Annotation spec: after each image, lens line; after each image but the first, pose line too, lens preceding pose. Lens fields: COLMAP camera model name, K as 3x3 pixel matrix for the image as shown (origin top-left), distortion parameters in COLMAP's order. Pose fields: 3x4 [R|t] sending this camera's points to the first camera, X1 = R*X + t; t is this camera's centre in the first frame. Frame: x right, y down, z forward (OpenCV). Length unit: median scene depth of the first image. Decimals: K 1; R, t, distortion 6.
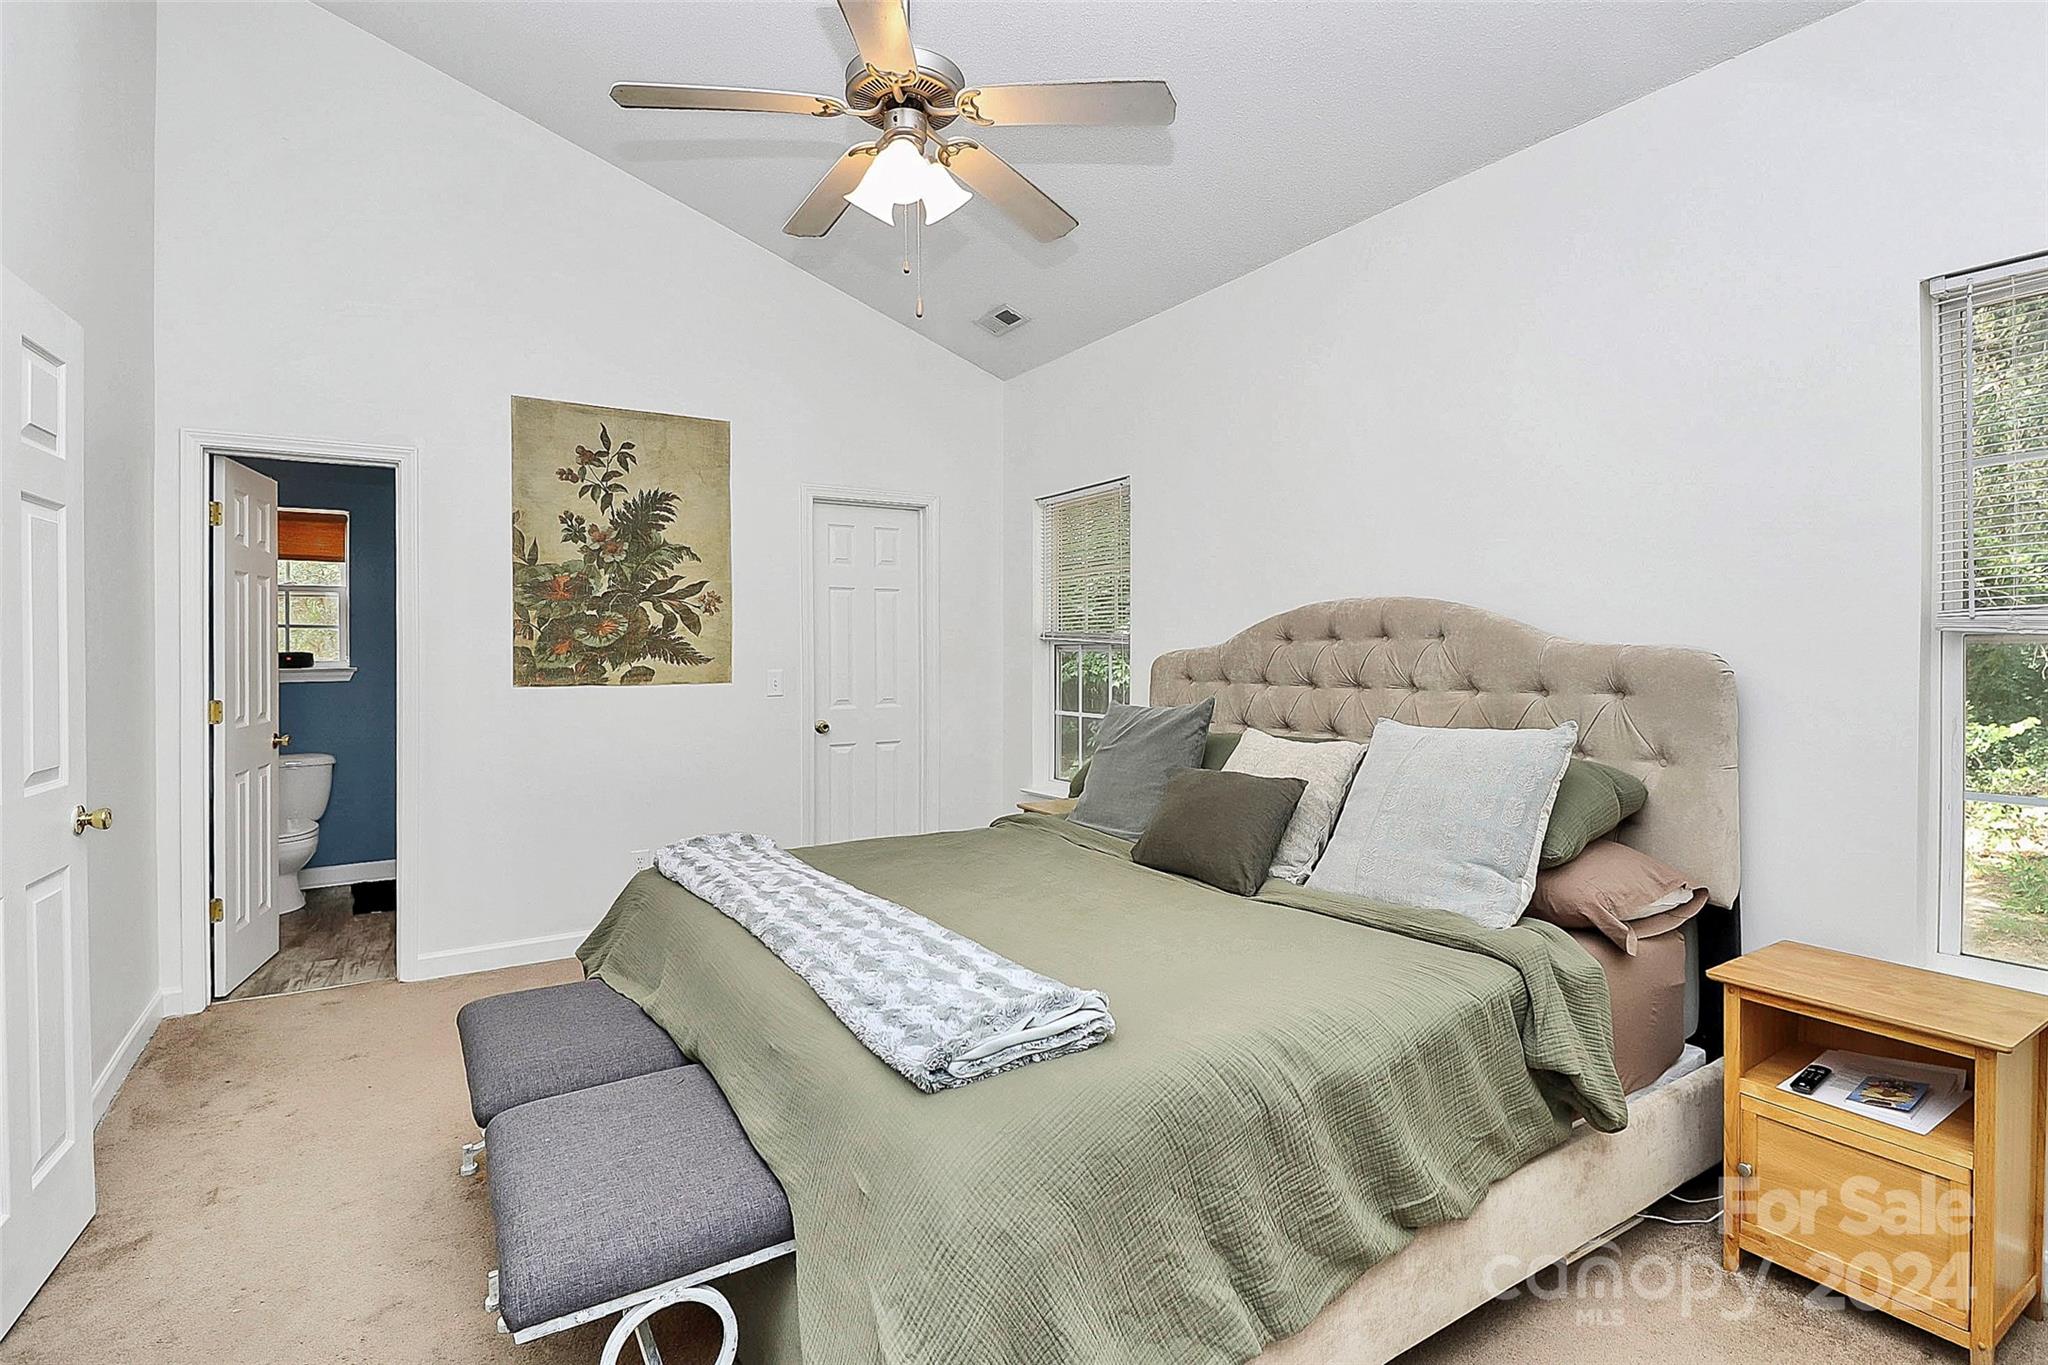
lens RADIAL K [[1003.7, 0, 1024.1], [0, 1003.7, 657.6], [0, 0, 1]] dist [-0.009734, -0.000560]
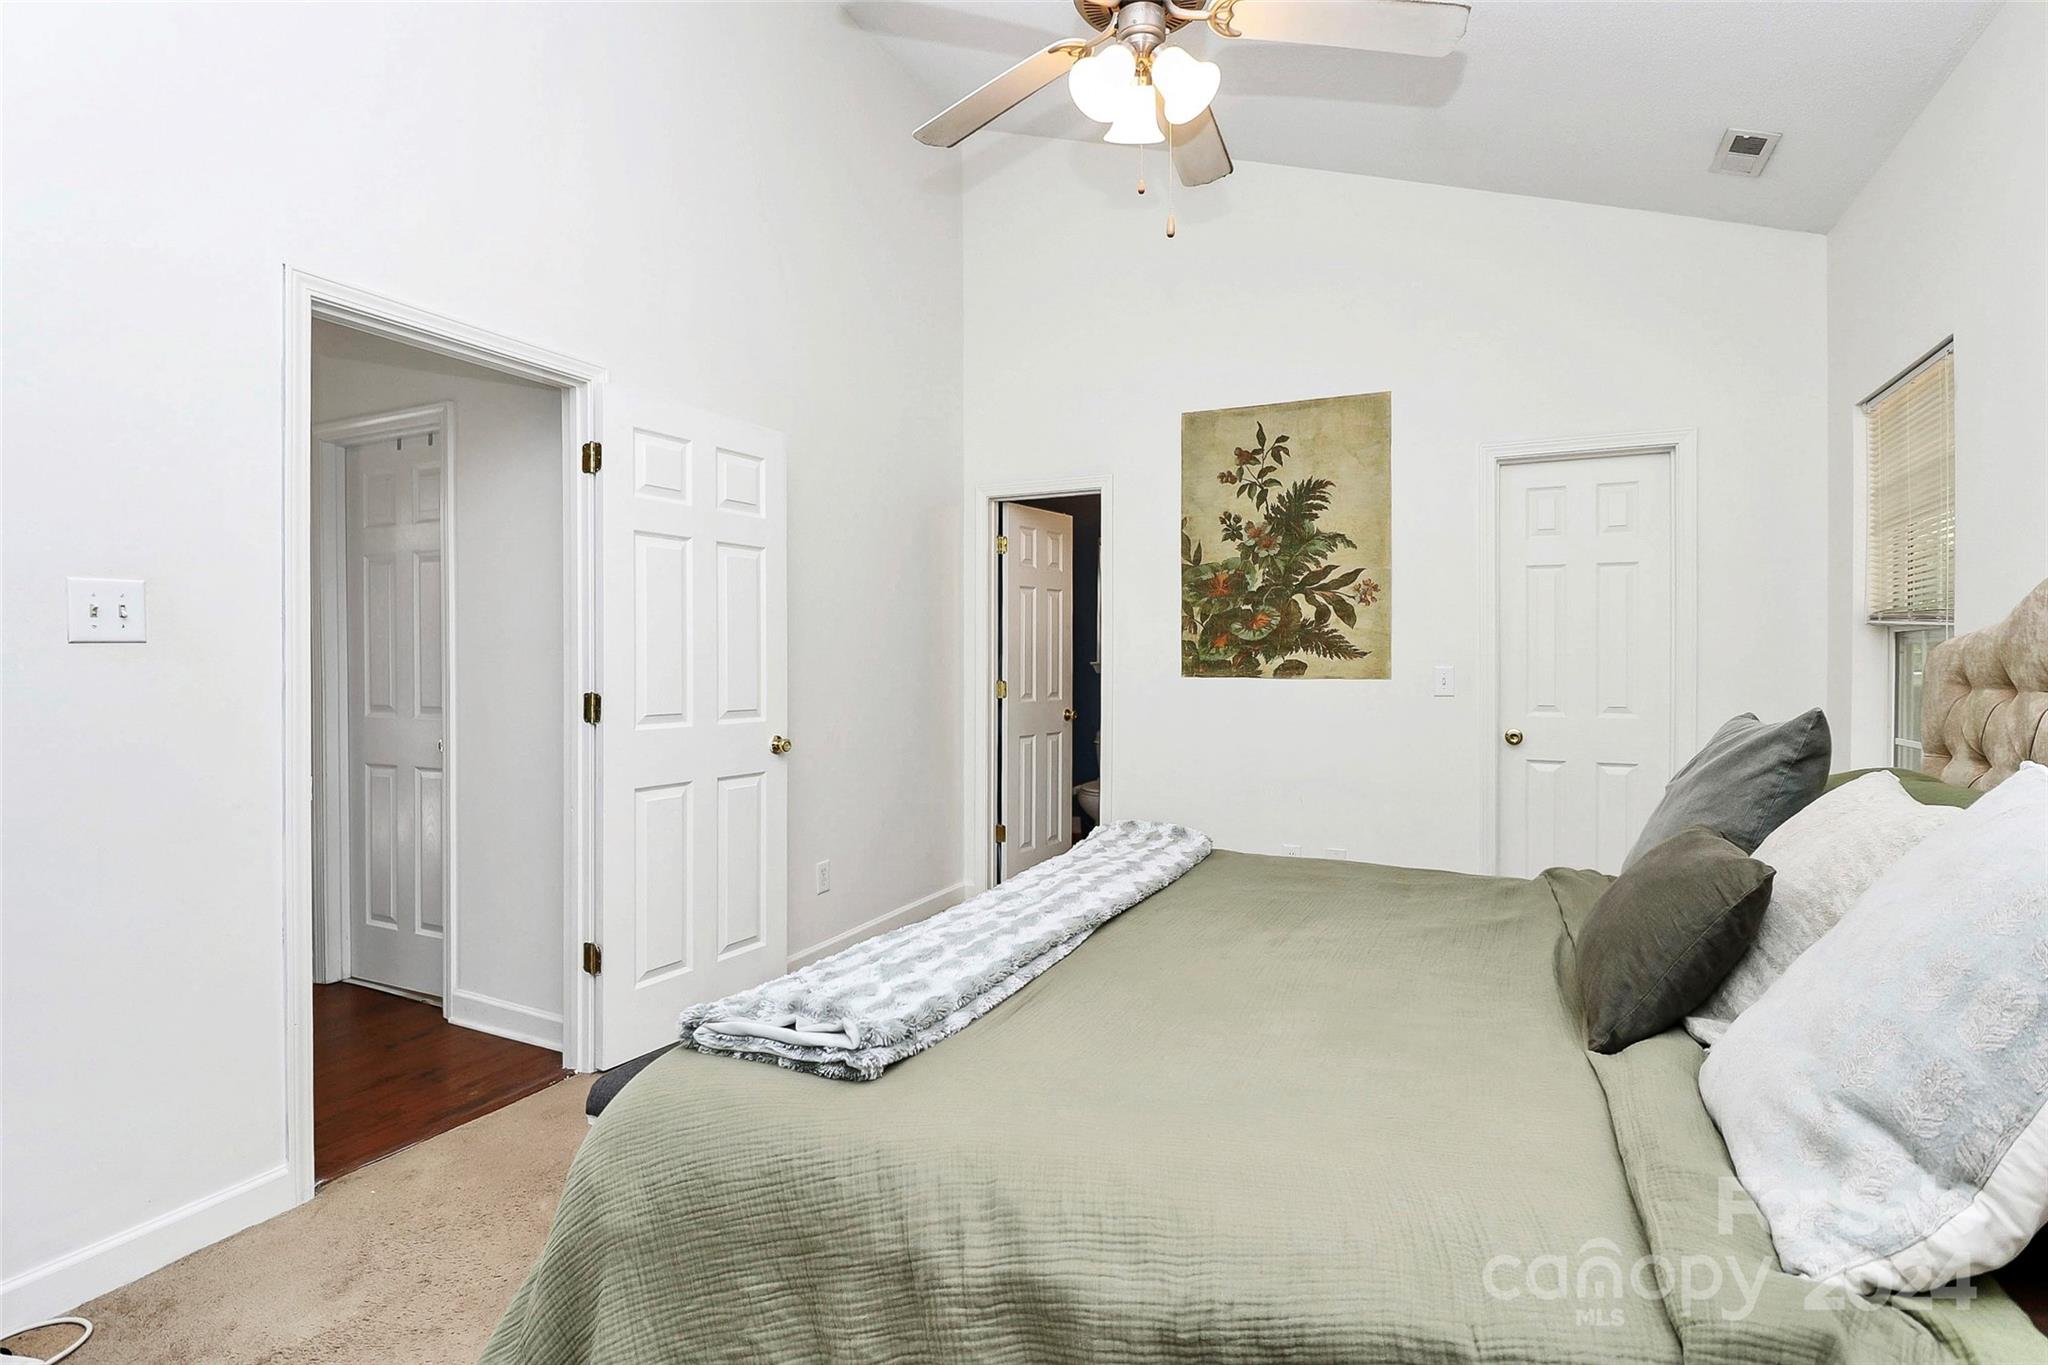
lens RADIAL K [[1003.7, 0, 1024.1], [0, 1003.7, 657.6], [0, 0, 1]] dist [-0.009734, -0.000560]
pose [[0.522612, 0.001560, -0.852569, 0.327946], [-0.011354, 0.999922, -0.005130, 0.014968], [0.852495, 0.012361, 0.522589, 0.263147]]
